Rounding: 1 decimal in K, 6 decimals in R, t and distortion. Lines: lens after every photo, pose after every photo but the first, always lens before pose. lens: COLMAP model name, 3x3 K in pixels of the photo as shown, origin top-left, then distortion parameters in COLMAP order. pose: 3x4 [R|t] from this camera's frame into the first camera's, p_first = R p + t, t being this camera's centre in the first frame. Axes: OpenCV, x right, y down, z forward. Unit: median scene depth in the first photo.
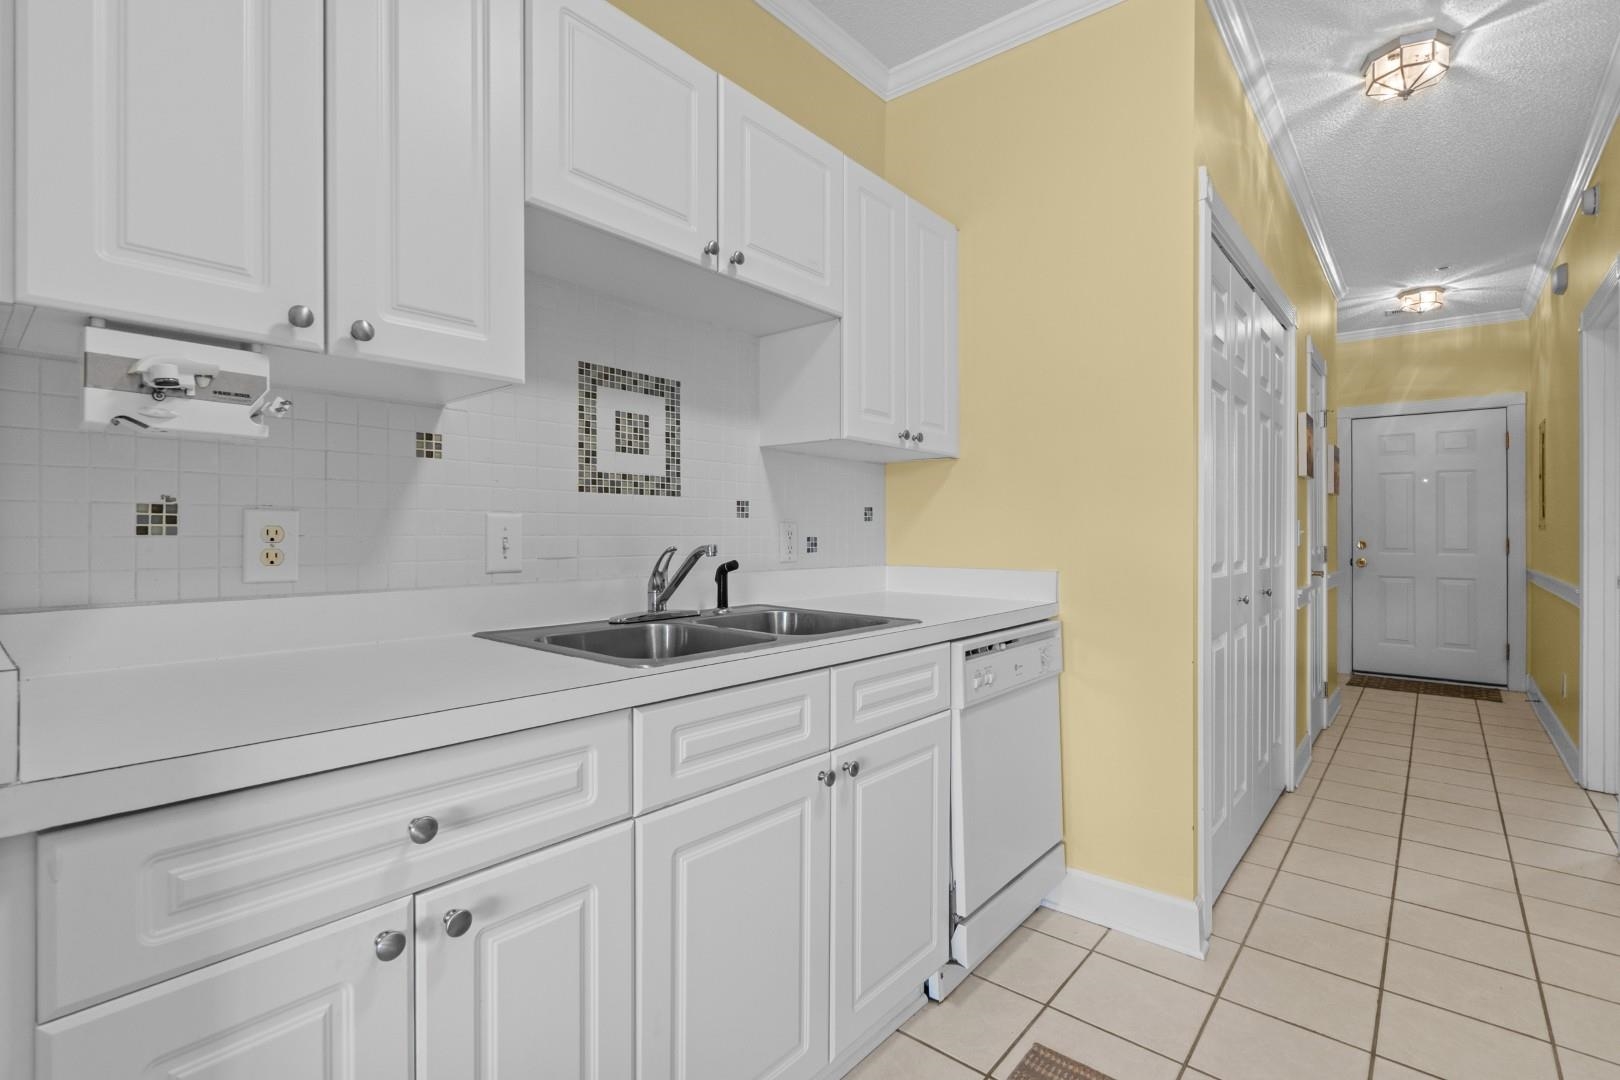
lens RADIAL K [[744.8, 0, 803.0], [0, 744.8, 533.7], [0, 0, 1]] dist [-0.010362, 0.001065]
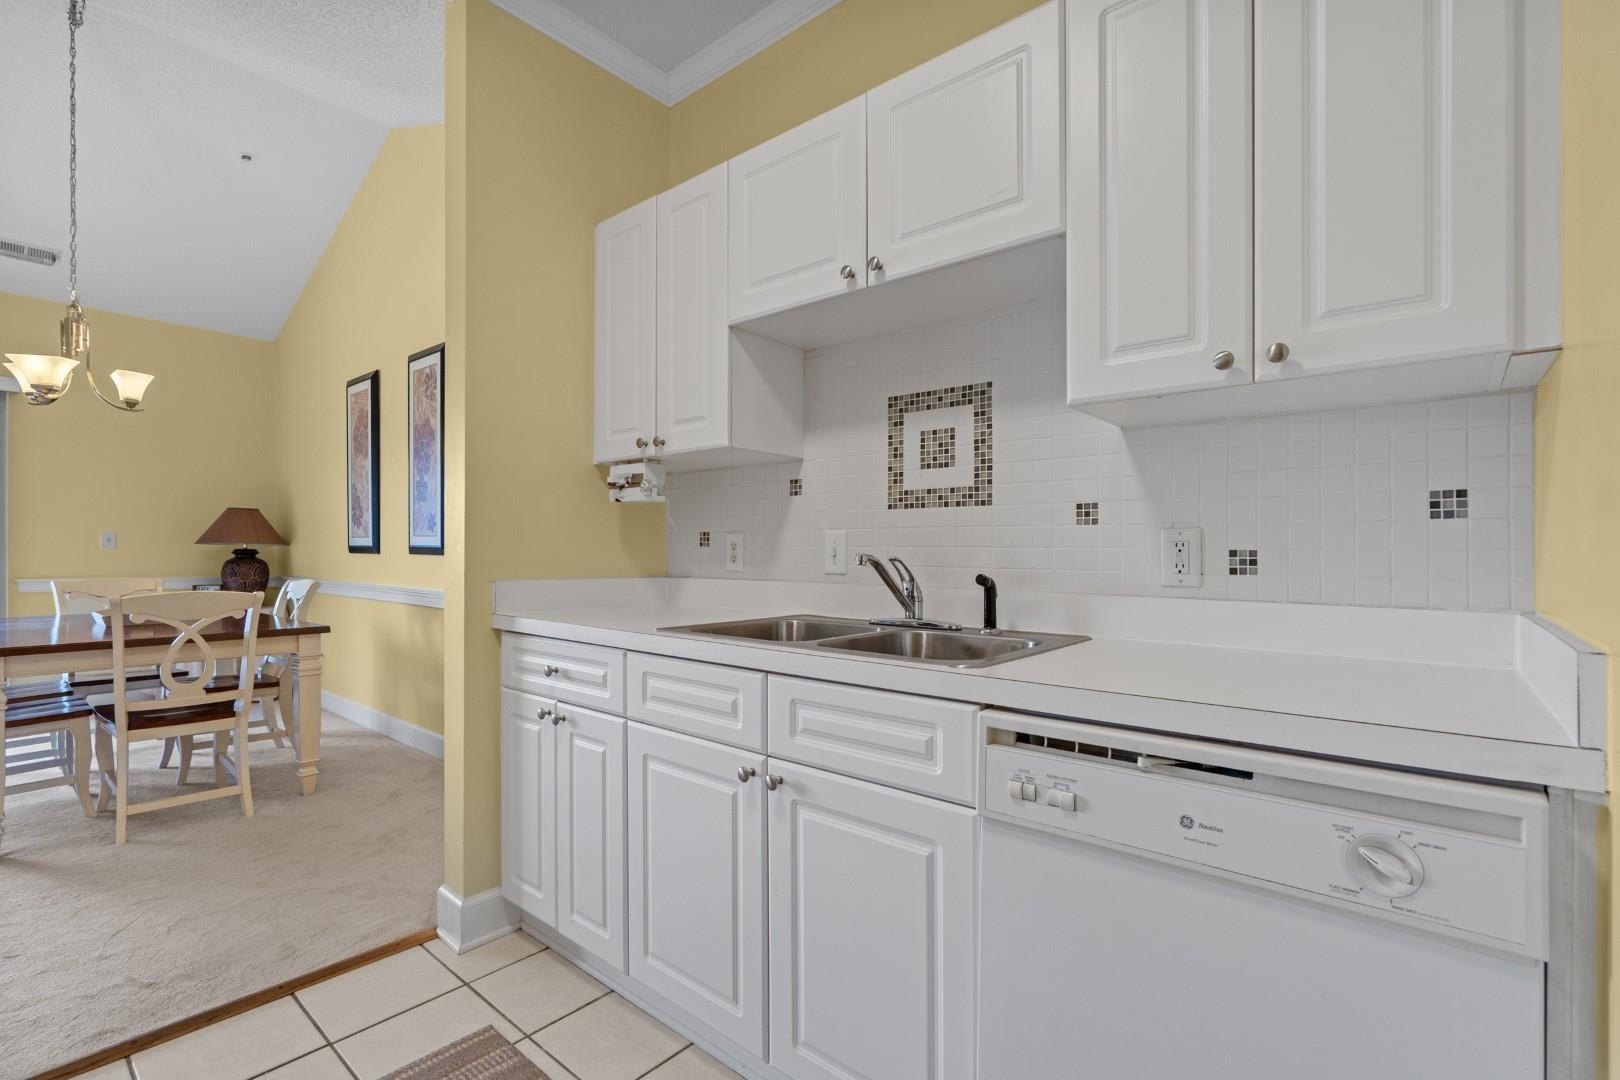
lens RADIAL K [[747.0, 0, 806.8], [0, 747.0, 547.8], [0, 0, 1]] dist [-0.012490, 0.011071]
pose [[-0.004913, -0.009844, -0.999939, 0.768277], [-0.008898, 0.999912, -0.009800, 0.014543], [0.999948, 0.008849, -0.005000, 0.776131]]
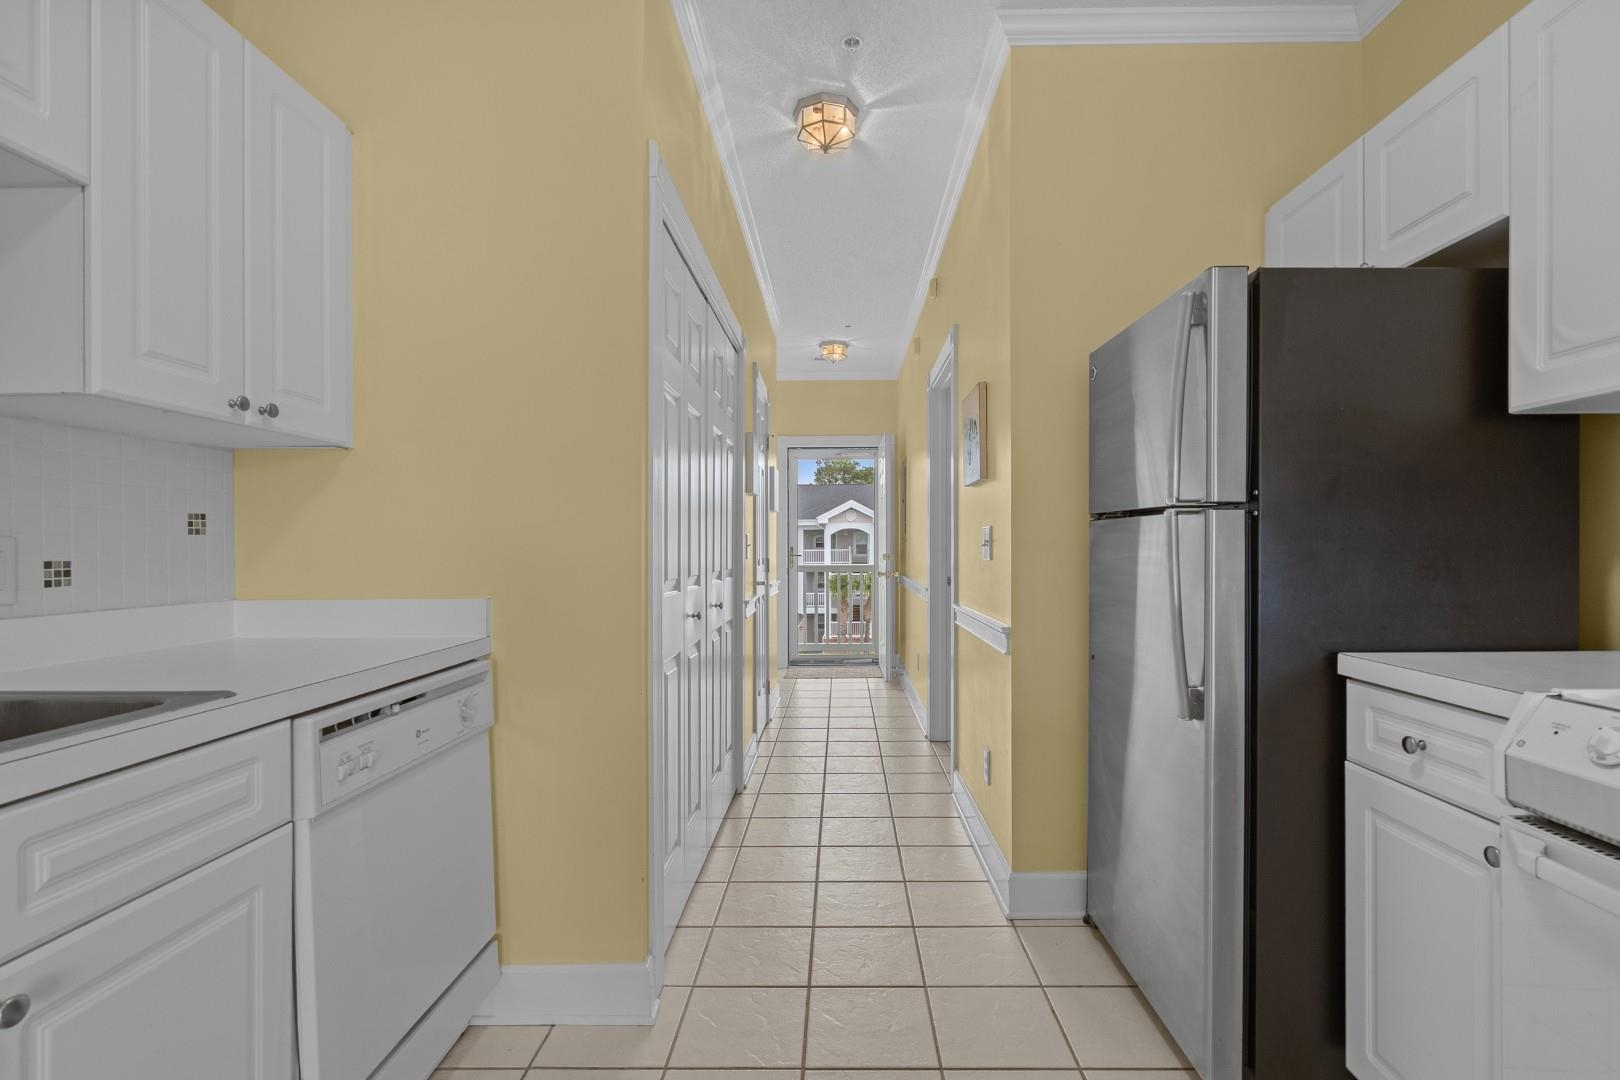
lens RADIAL K [[750.6, 0, 824.9], [0, 750.6, 539.3], [0, 0, 1]] dist [-0.001535, -0.000063]
pose [[0.774891, -0.004141, 0.632082, 0.131930], [0.012959, 0.999872, -0.009336, 0.000857], [-0.631963, 0.015425, 0.774845, 0.178262]]
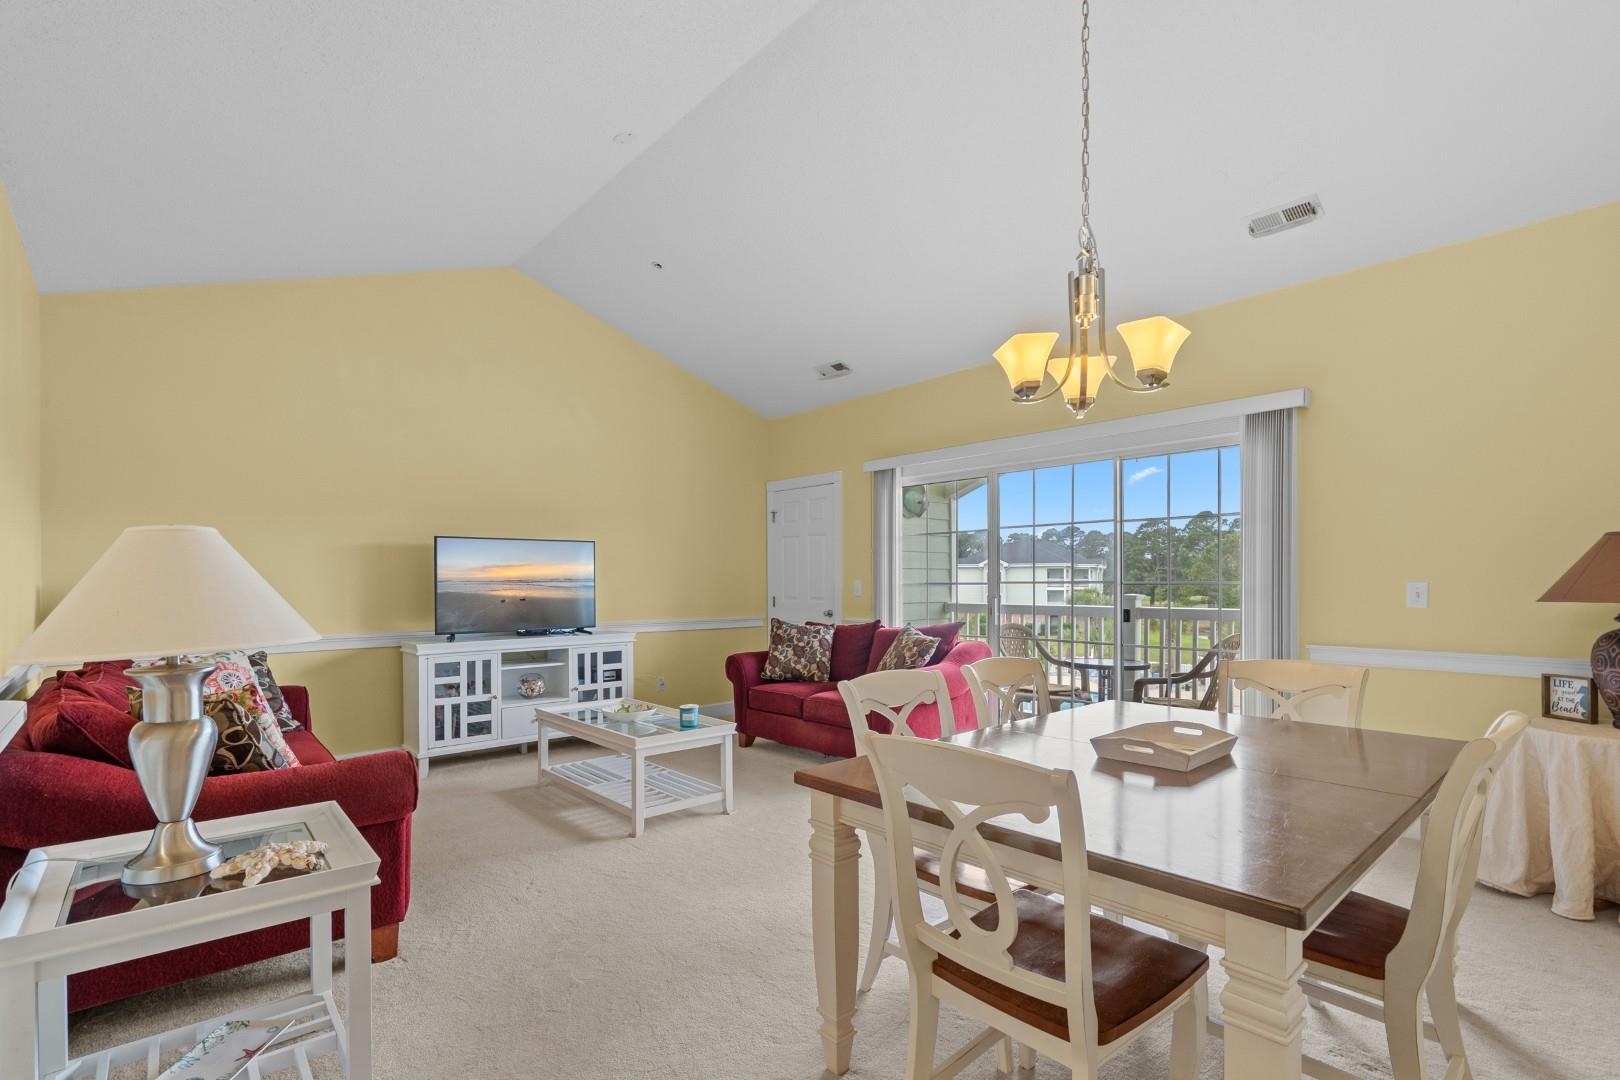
lens RADIAL K [[761.2, 0, 810.0], [0, 761.2, 602.1], [0, 0, 1]] dist [-0.000599, 0.005543]
pose [[-0.991882, -0.004919, 0.127063, -0.664976], [-0.001042, 0.999532, 0.030562, -0.053947], [-0.127154, 0.030182, -0.991424, 0.268792]]
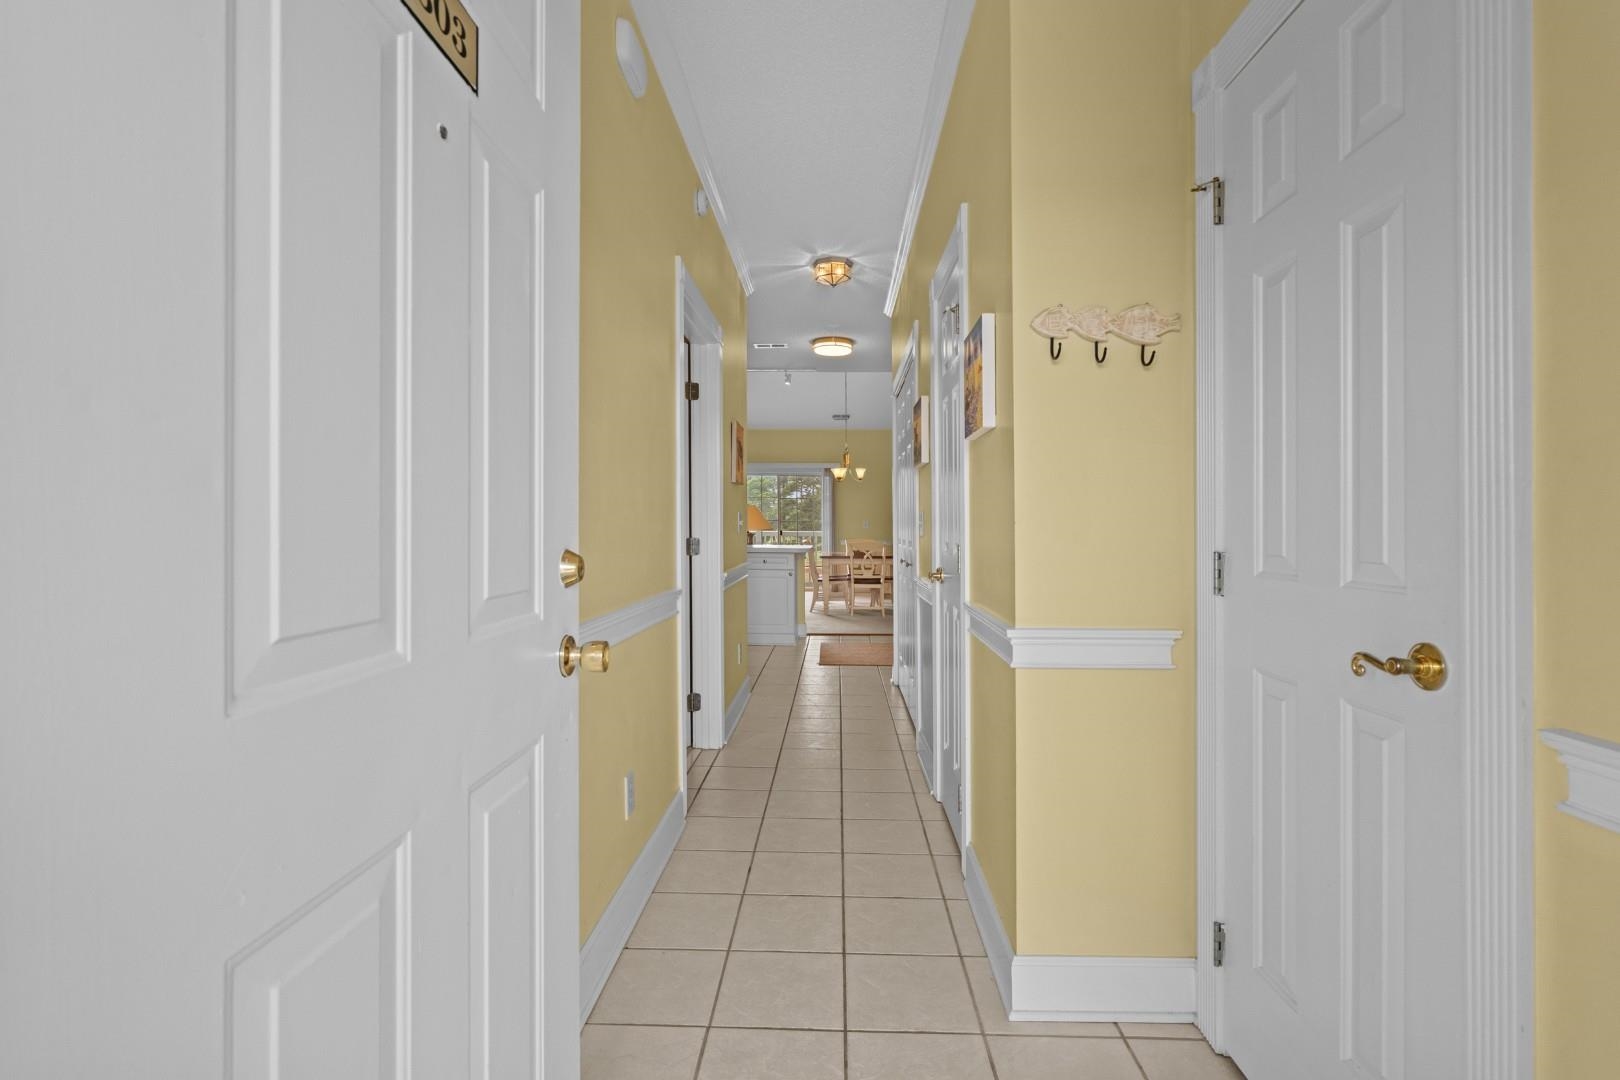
lens RADIAL K [[748.4, 0, 811.0], [0, 748.4, 522.5], [0, 0, 1]] dist [-0.000076, 0.000154]
pose [[-0.780762, -0.009645, -0.624755, 2.575189], [-0.007971, 0.999953, -0.005476, 0.004361], [0.624778, 0.000704, -0.780802, 3.066820]]
